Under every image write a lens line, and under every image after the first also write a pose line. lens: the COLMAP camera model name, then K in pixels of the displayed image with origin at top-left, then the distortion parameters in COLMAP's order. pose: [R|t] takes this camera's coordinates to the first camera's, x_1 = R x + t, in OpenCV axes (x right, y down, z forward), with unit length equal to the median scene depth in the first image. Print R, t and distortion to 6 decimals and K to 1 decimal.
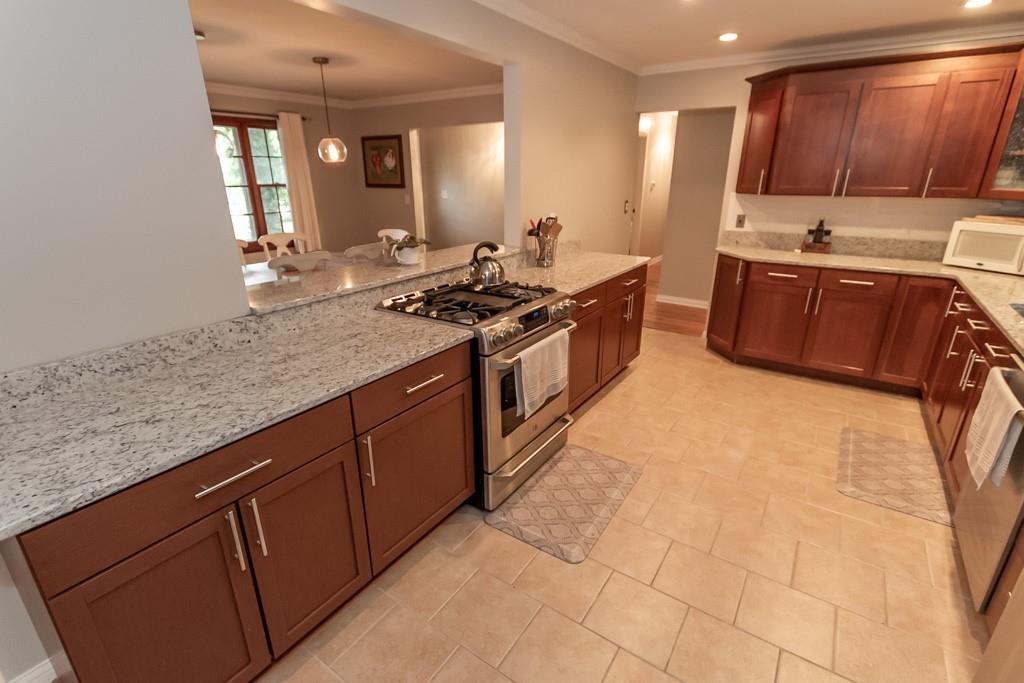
lens RADIAL K [[478.6, 0, 502.5], [0, 478.6, 344.5], [0, 0, 1]] dist [0.011731, -0.006229]
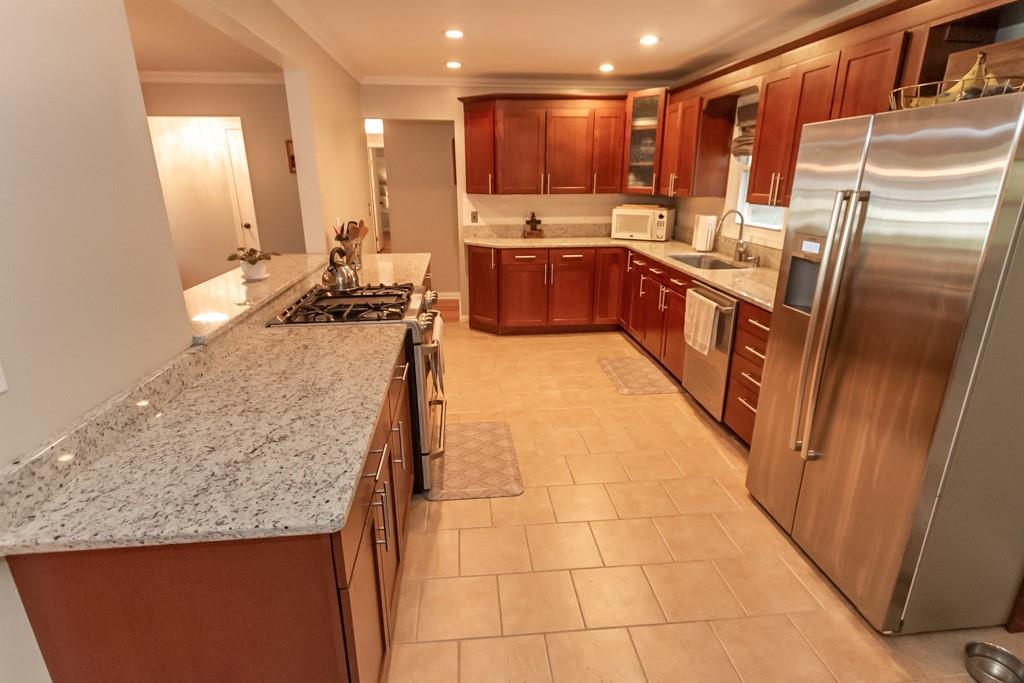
lens RADIAL K [[536.7, 0, 501.3], [0, 536.7, 345.7], [0, 0, 1]] dist [0.001872, 0.001390]
pose [[0.767565, -0.196832, 0.610001, -0.443665], [0.216721, 0.975329, 0.042013, 0.012026], [-0.603221, 0.099953, 0.791286, -0.065136]]
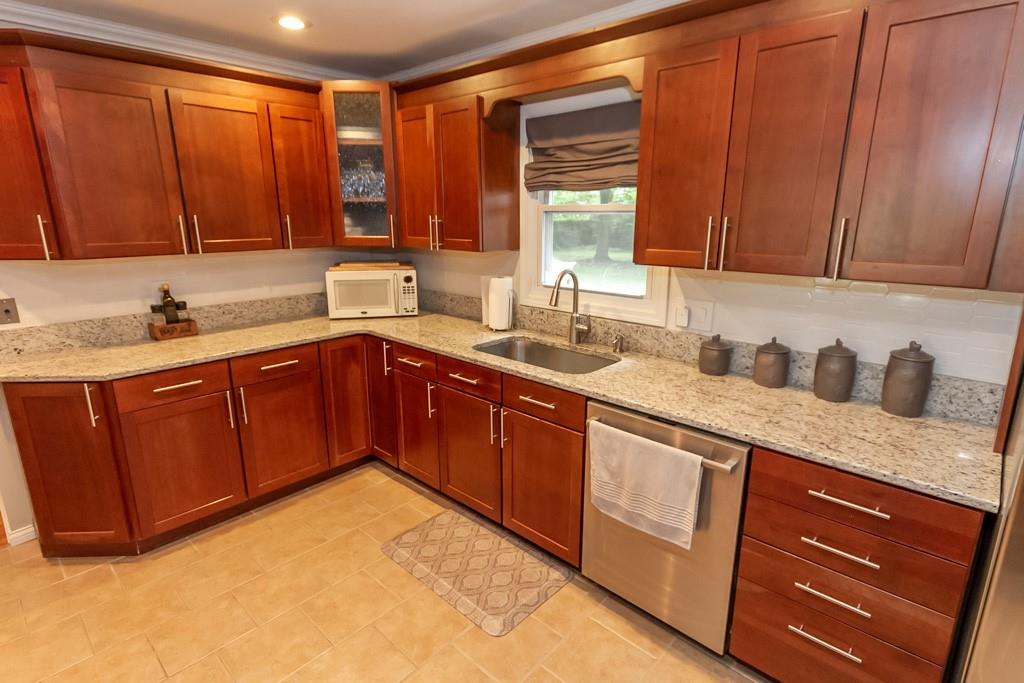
lens RADIAL K [[515.7, 0, 516.3], [0, 515.7, 340.2], [0, 0, 1]] dist [0.008532, -0.004188]
pose [[0.122324, -0.235521, 0.964140, 0.030682], [0.330887, 0.925536, 0.184110, -0.210670], [-0.935709, 0.296501, 0.191146, 0.554080]]
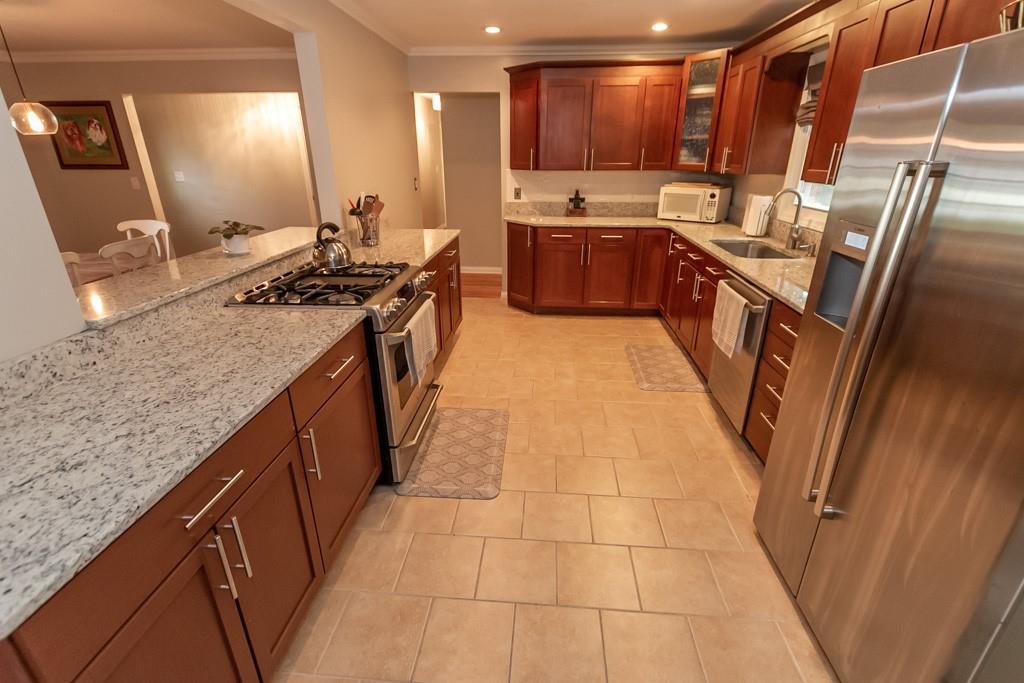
lens RADIAL K [[478.6, 0, 506.1], [0, 478.6, 345.2], [0, 0, 1]] dist [0.011731, -0.006229]
pose [[0.865293, -0.185418, 0.465712, -0.194661], [0.167074, 0.982628, 0.080797, 0.008614], [-0.472603, 0.007895, 0.881240, -0.012988]]
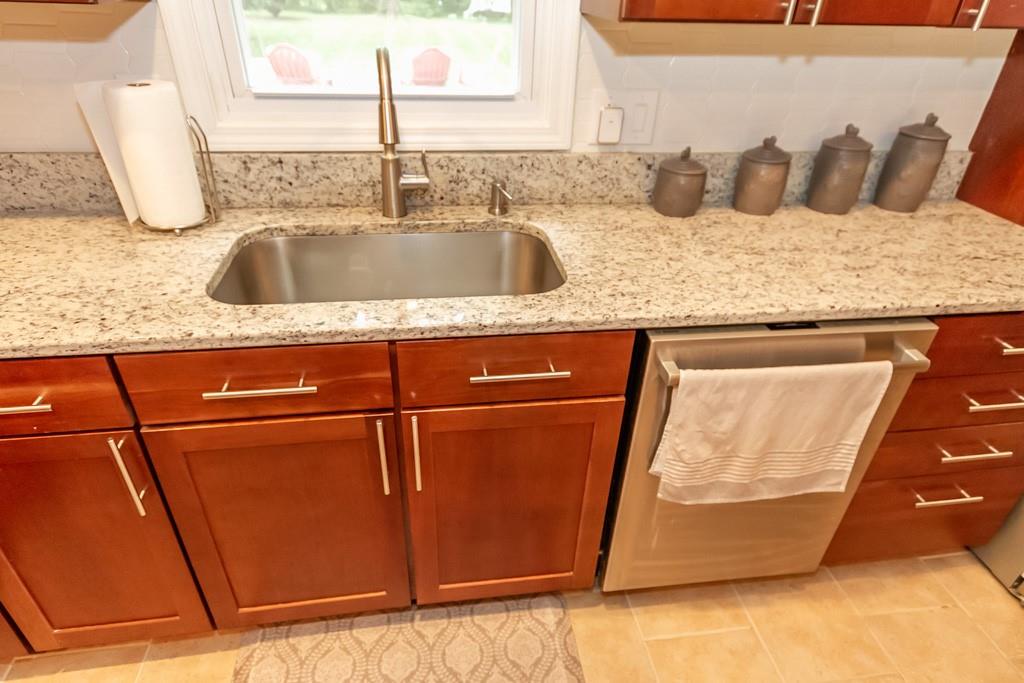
lens RADIAL K [[584.6, 0, 508.7], [0, 584.6, 340.9], [0, 0, 1]] dist [0.015625, -0.004100]
pose [[-0.690147, -0.399901, 0.603138, 0.491615], [0.215581, 0.681992, 0.698865, -0.258944], [-0.690812, 0.612345, -0.384464, 0.816061]]
